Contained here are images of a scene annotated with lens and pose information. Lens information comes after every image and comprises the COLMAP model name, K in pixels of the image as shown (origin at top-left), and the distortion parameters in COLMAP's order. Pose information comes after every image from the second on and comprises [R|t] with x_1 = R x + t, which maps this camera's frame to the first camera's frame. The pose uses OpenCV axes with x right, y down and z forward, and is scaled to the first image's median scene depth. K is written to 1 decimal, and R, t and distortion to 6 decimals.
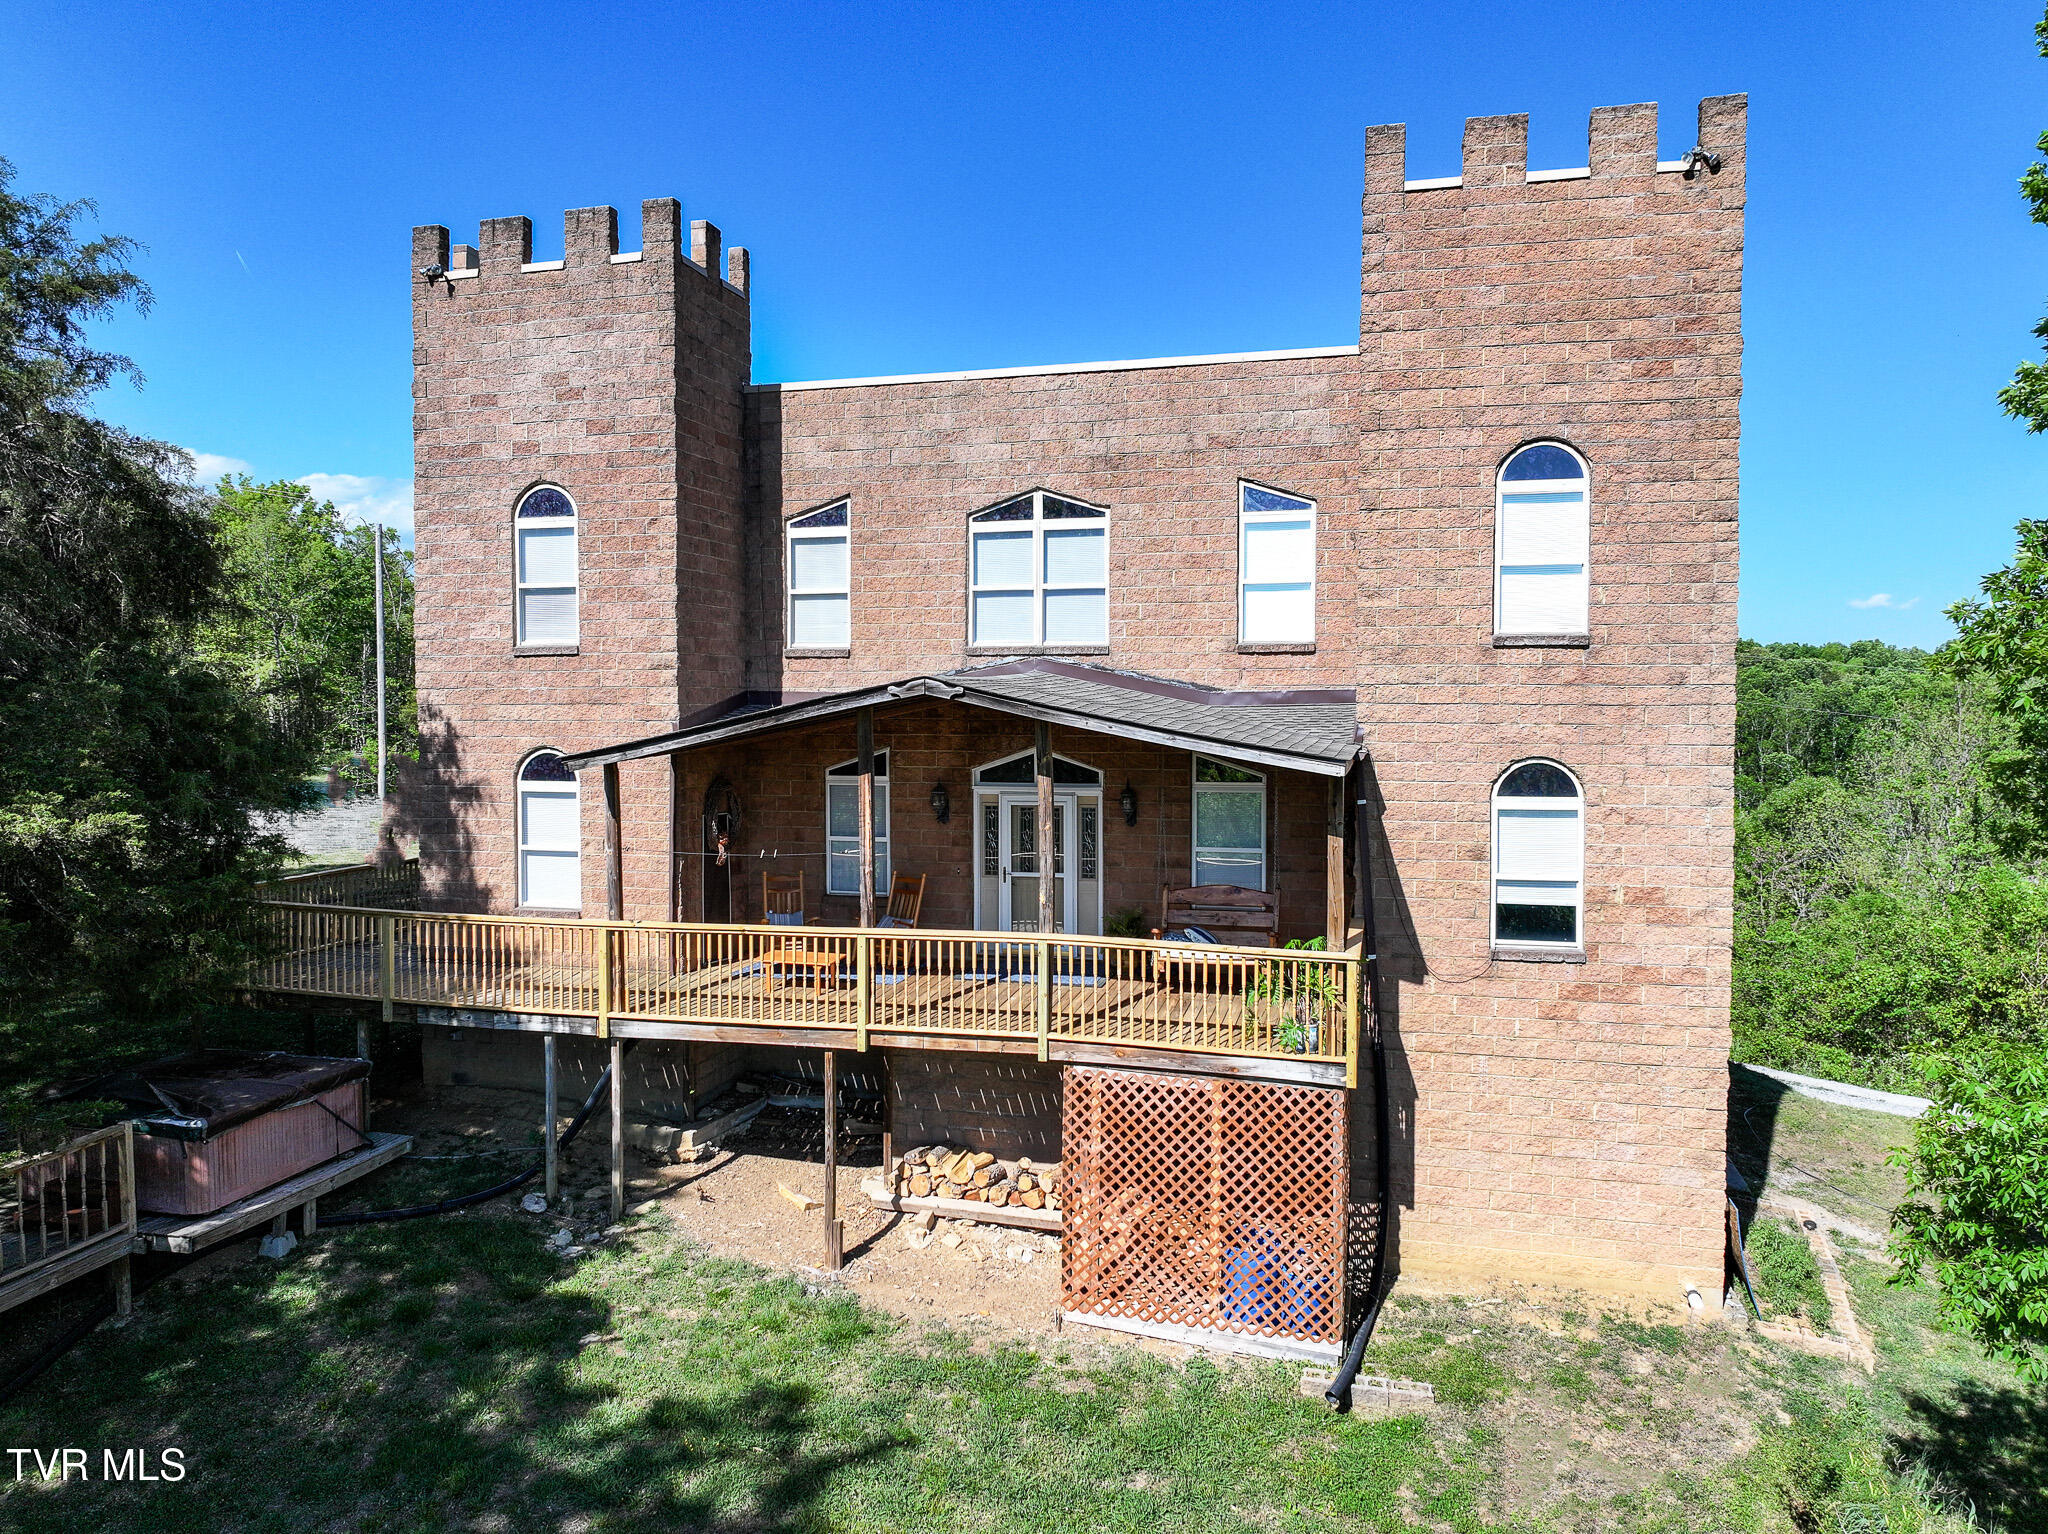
lens RADIAL K [[1441.2, 0, 1031.8], [0, 1441.2, 763.8], [0, 0, 1]] dist [0.009540, 0.001954]
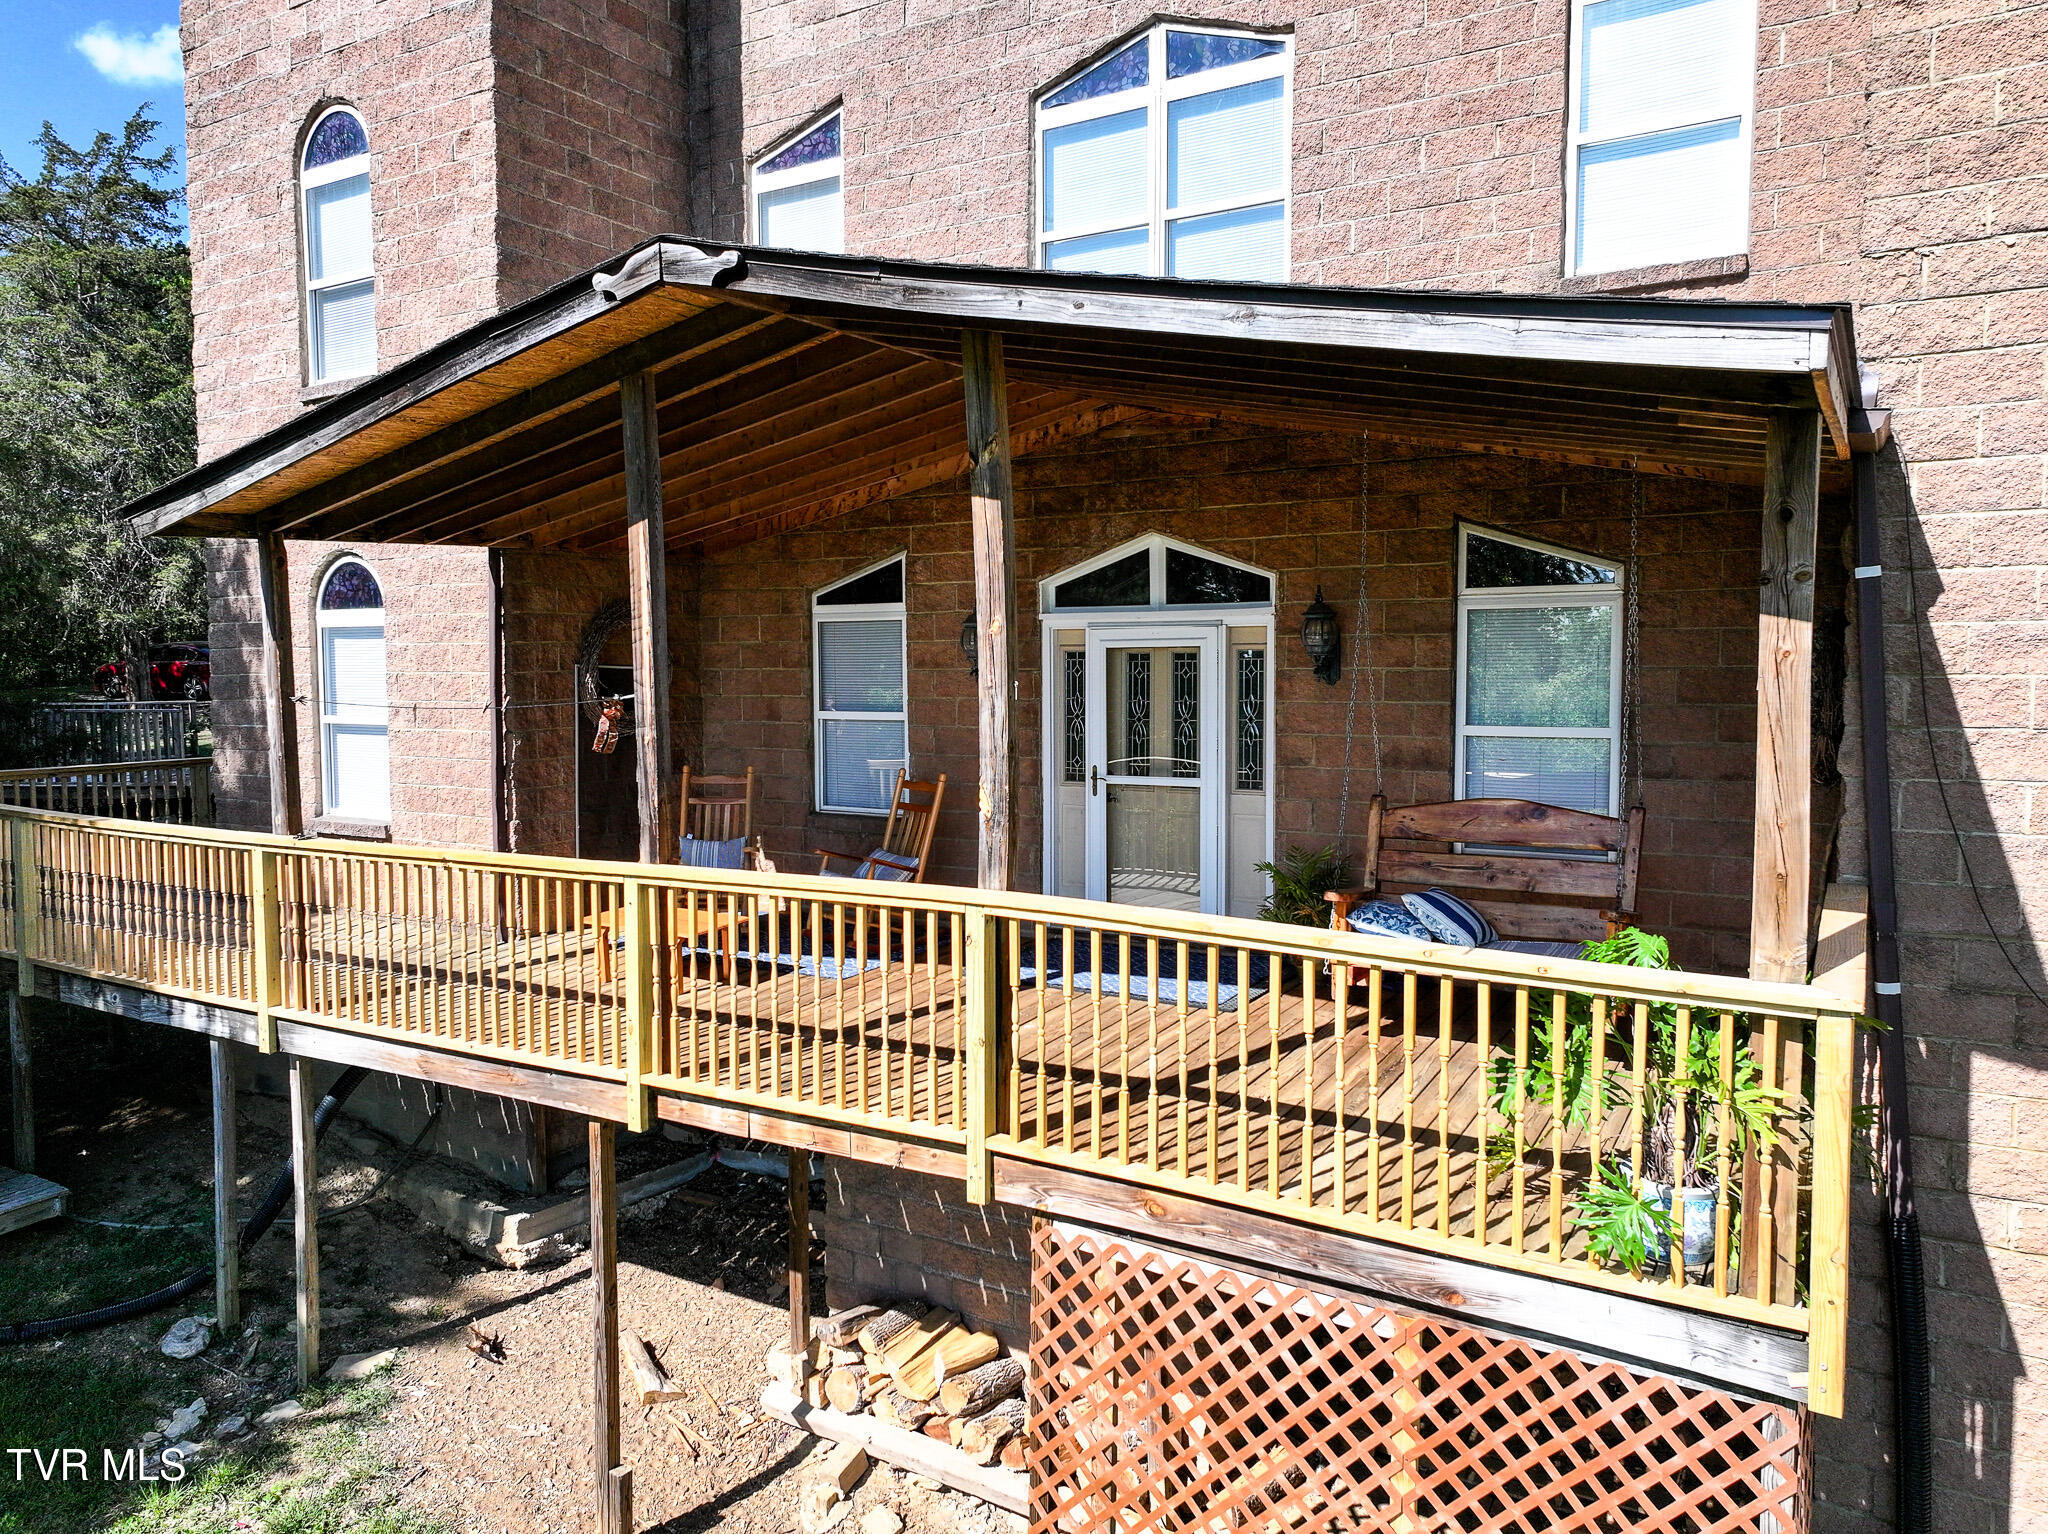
lens RADIAL K [[1445.2, 0, 1030.2], [0, 1445.2, 762.1], [0, 0, 1]] dist [0.000916, 0.017832]
pose [[0.961652, 0.015543, -0.273831, 0.117168], [-0.007804, 0.999539, 0.029331, 0.062266], [0.274160, -0.026070, 0.961331, 0.548131]]
